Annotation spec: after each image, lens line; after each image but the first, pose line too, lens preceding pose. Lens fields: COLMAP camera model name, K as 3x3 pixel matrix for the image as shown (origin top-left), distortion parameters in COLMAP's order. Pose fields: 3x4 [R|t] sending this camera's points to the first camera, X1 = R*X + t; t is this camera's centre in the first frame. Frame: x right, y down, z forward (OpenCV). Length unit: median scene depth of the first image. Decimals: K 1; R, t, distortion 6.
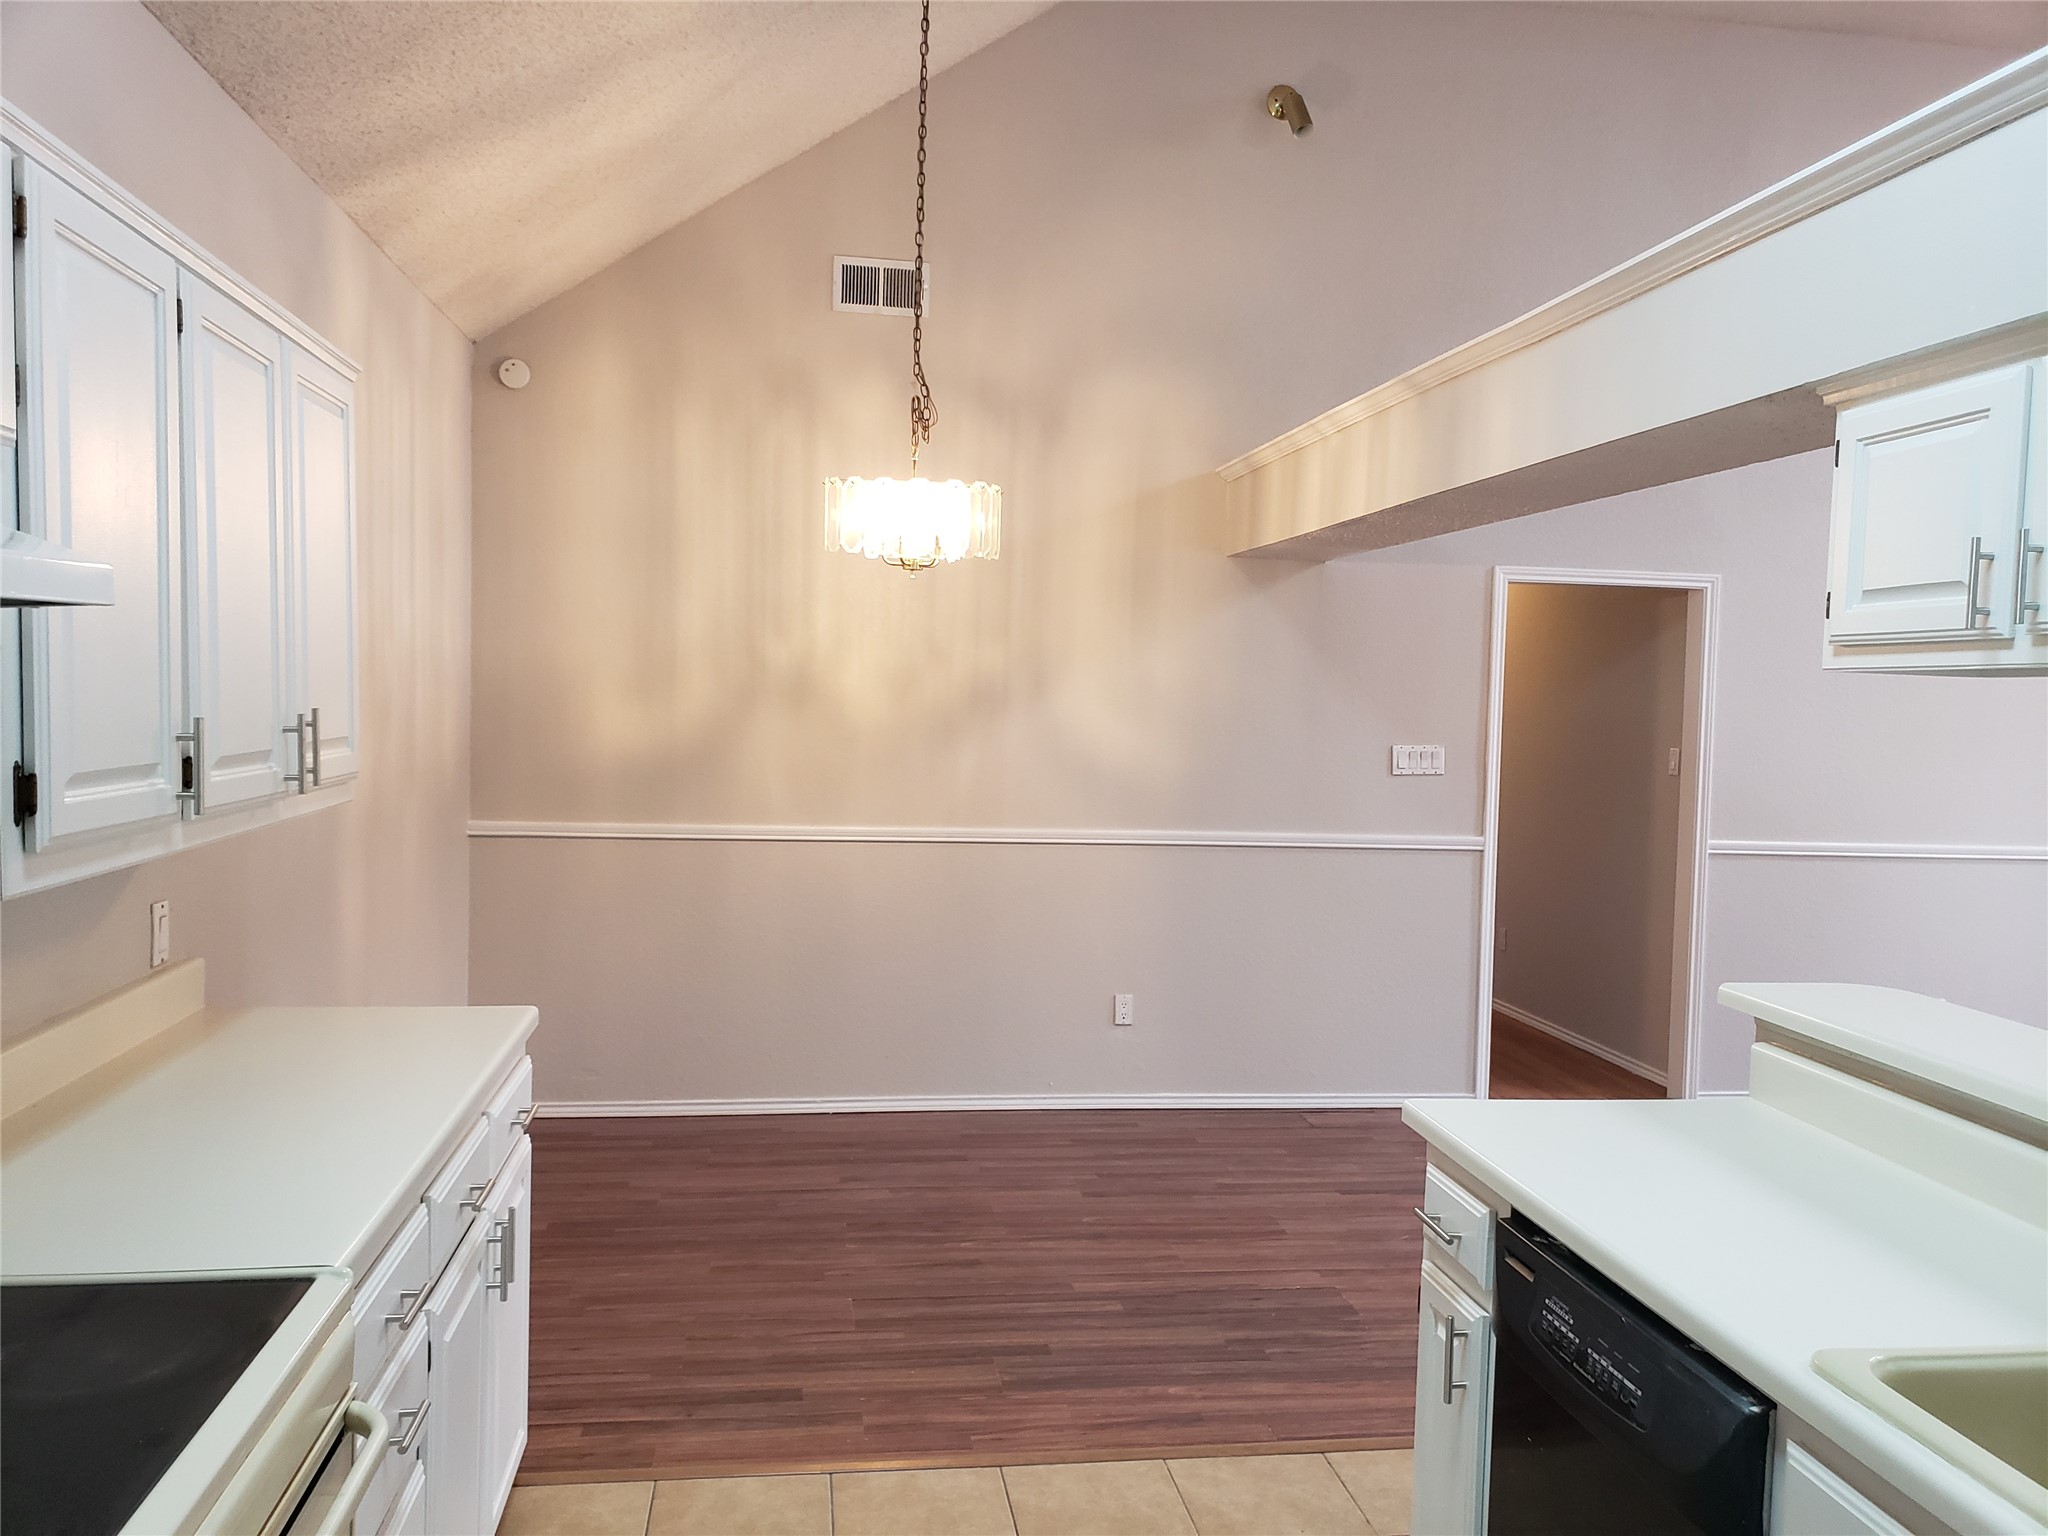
lens RADIAL K [[1608.3, 0, 1018.7], [0, 1608.3, 770.3], [0, 0, 1]] dist [0.079274, -0.064444]
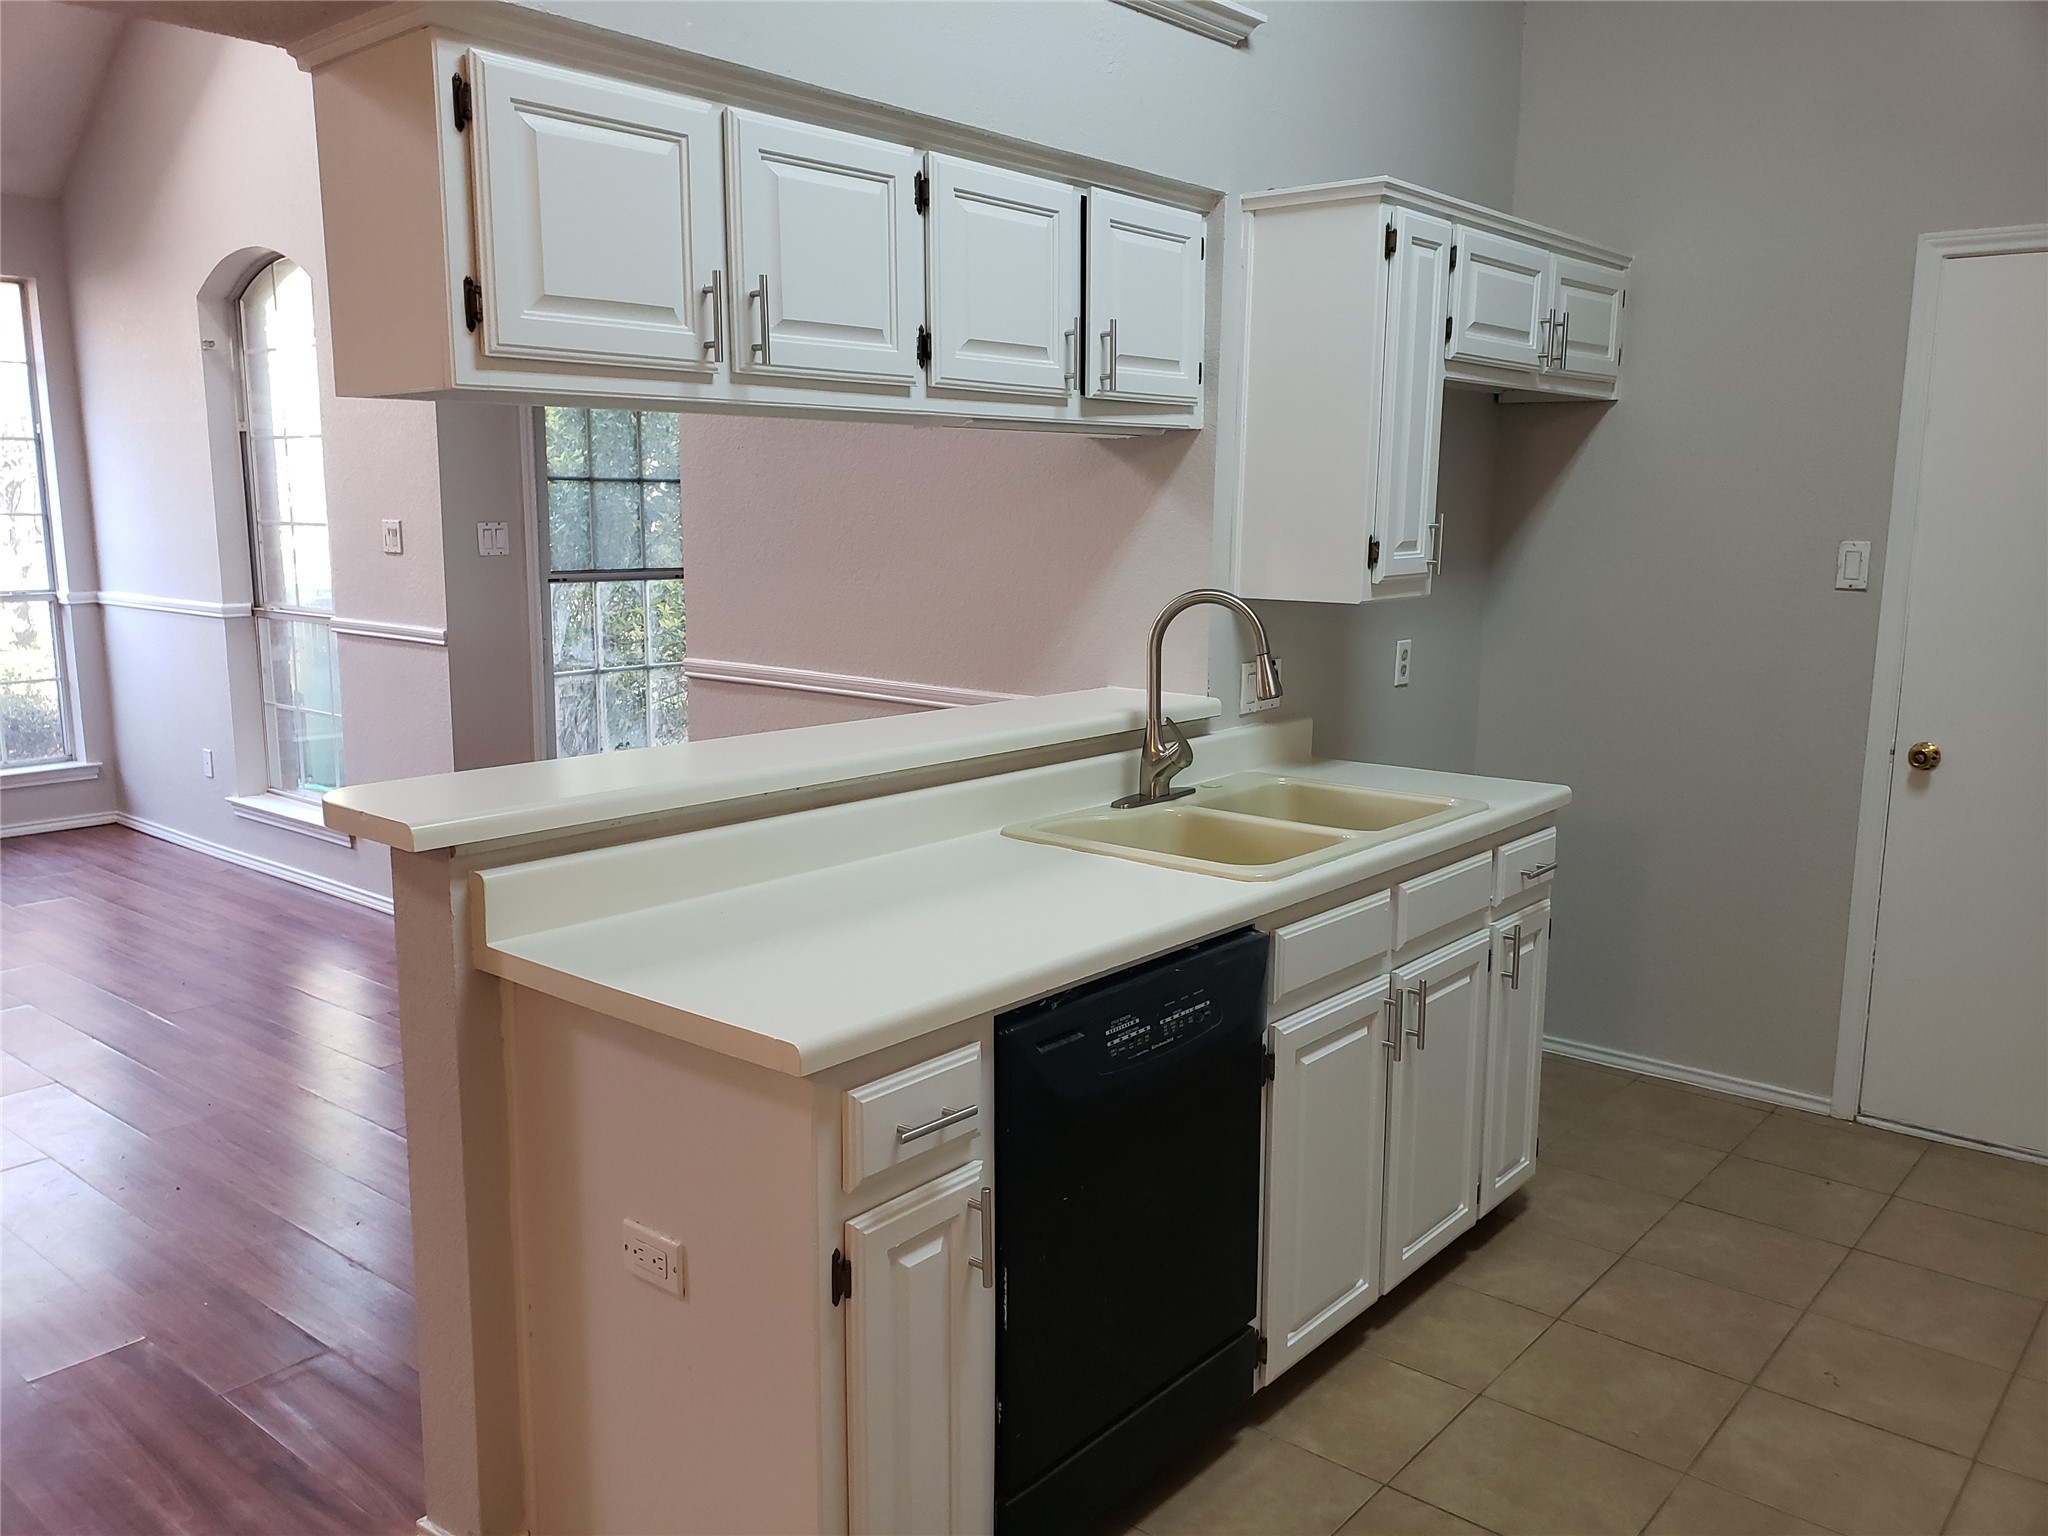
lens RADIAL K [[1608.3, 0, 1032.4], [0, 1608.3, 764.8], [0, 0, 1]] dist [0.079274, -0.064444]
pose [[-0.670627, -0.152958, 0.725853, -0.242544], [0.014805, 0.975555, 0.219256, -0.043557], [-0.741647, 0.157786, -0.651969, 1.132903]]
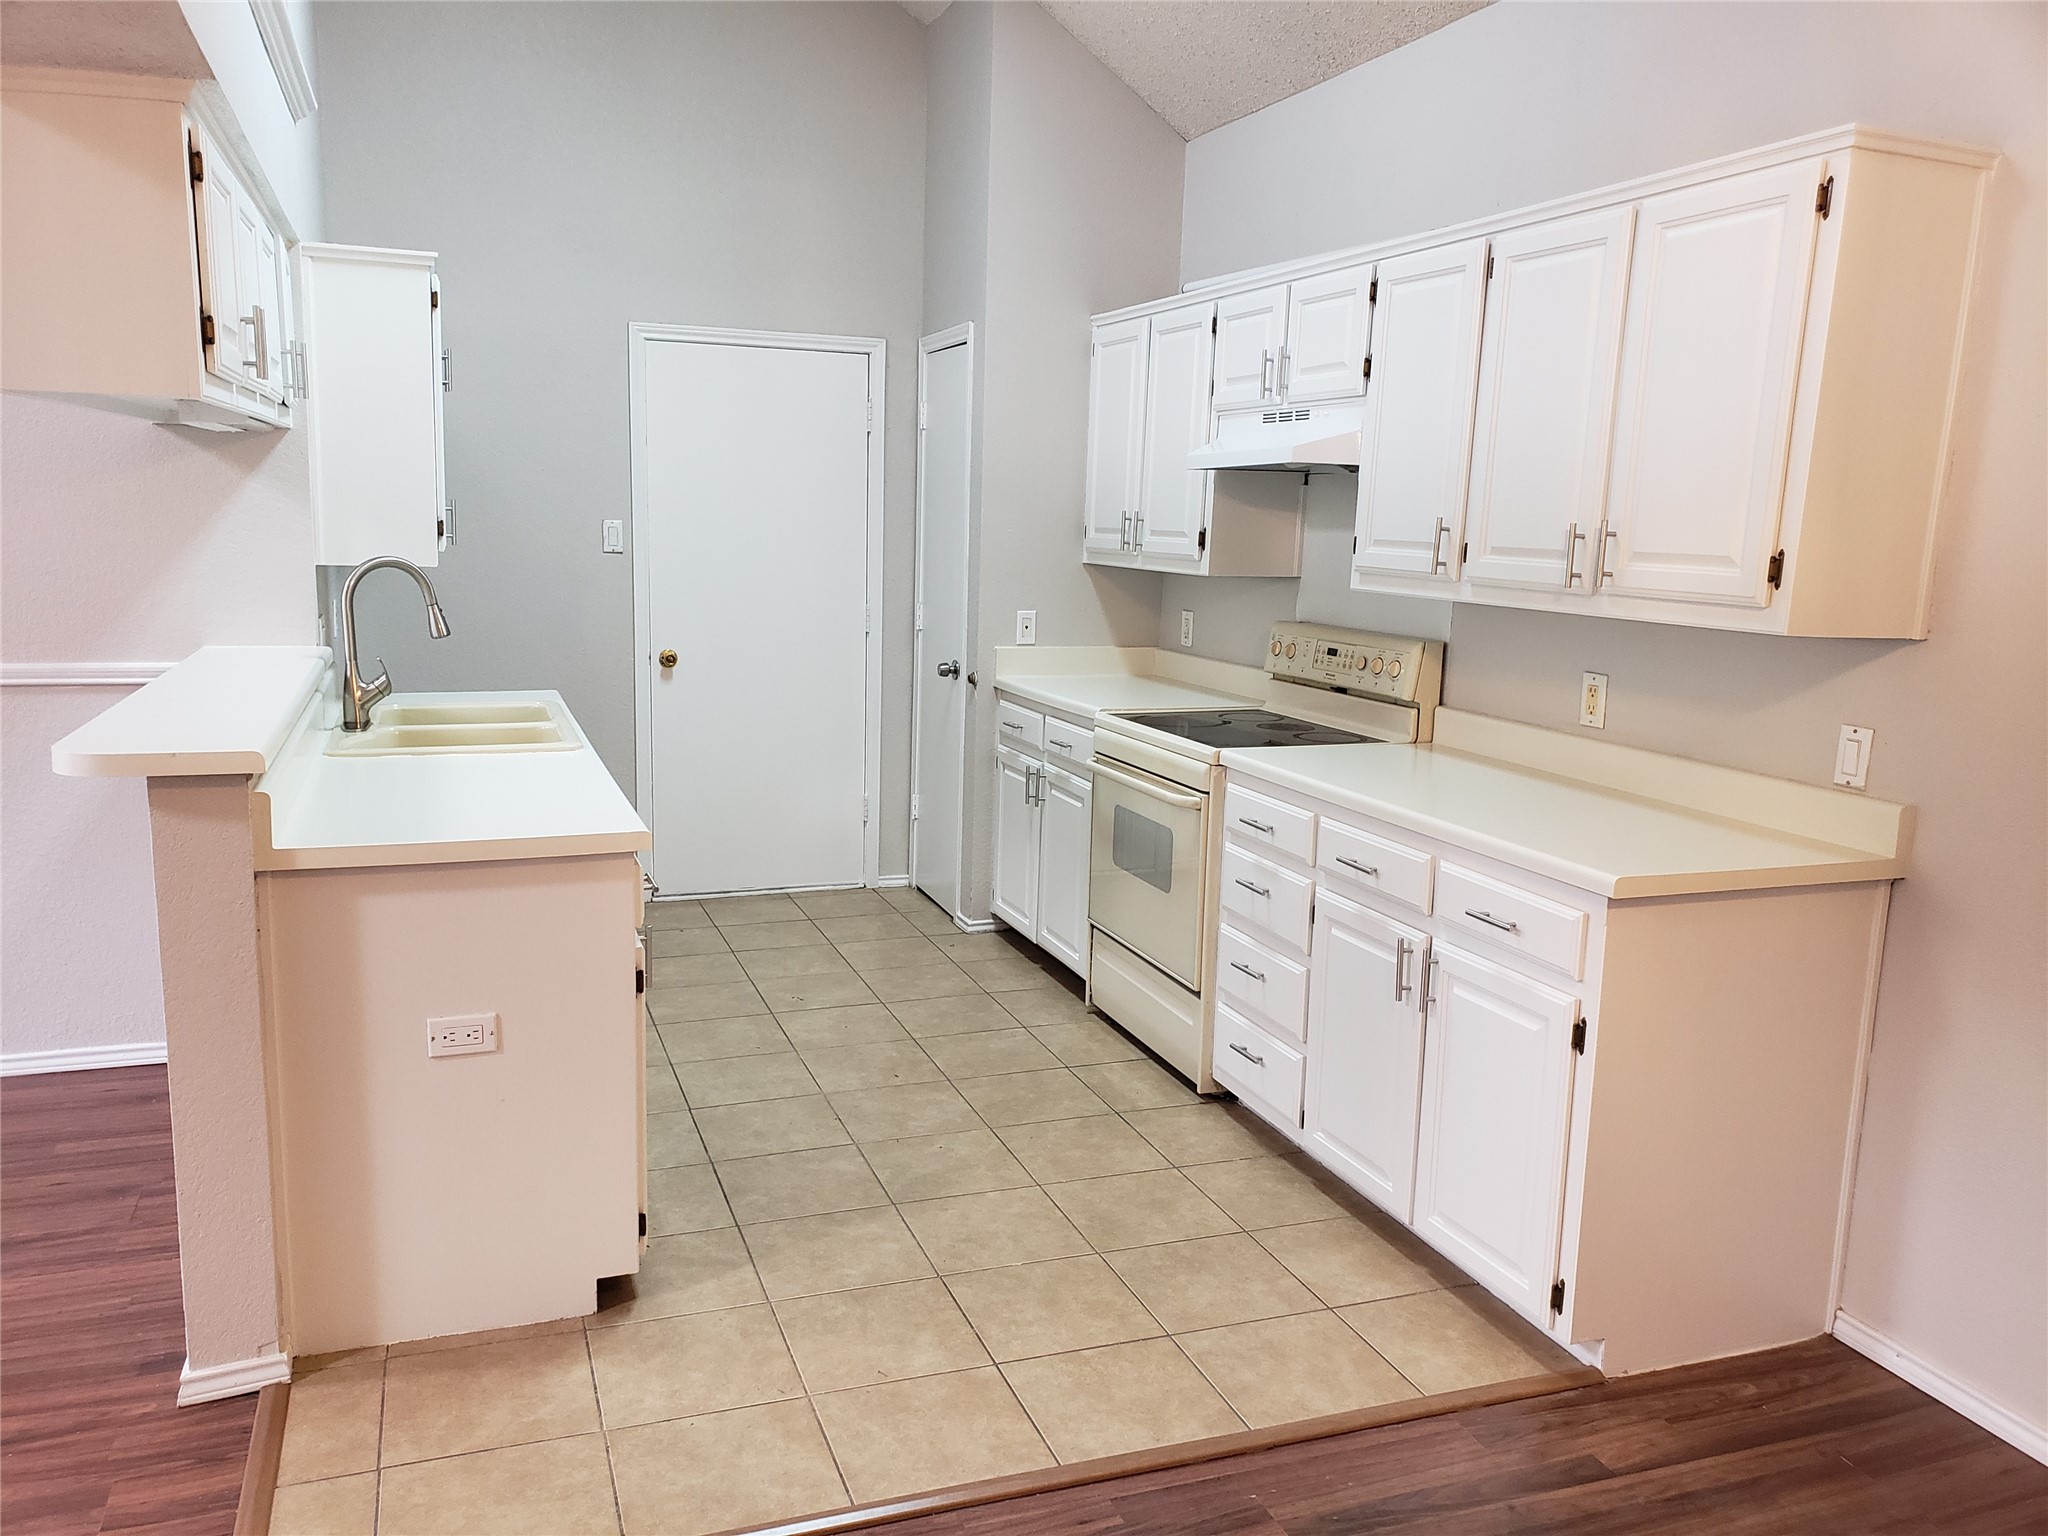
lens RADIAL K [[1608.3, 0, 1029.1], [0, 1608.3, 783.4], [0, 0, 1]] dist [0.079274, -0.064444]
pose [[-0.975355, -0.014646, -0.220155, 0.191372], [-0.063891, 0.973794, 0.218274, -0.069443], [0.211189, 0.226961, -0.950730, 1.756146]]
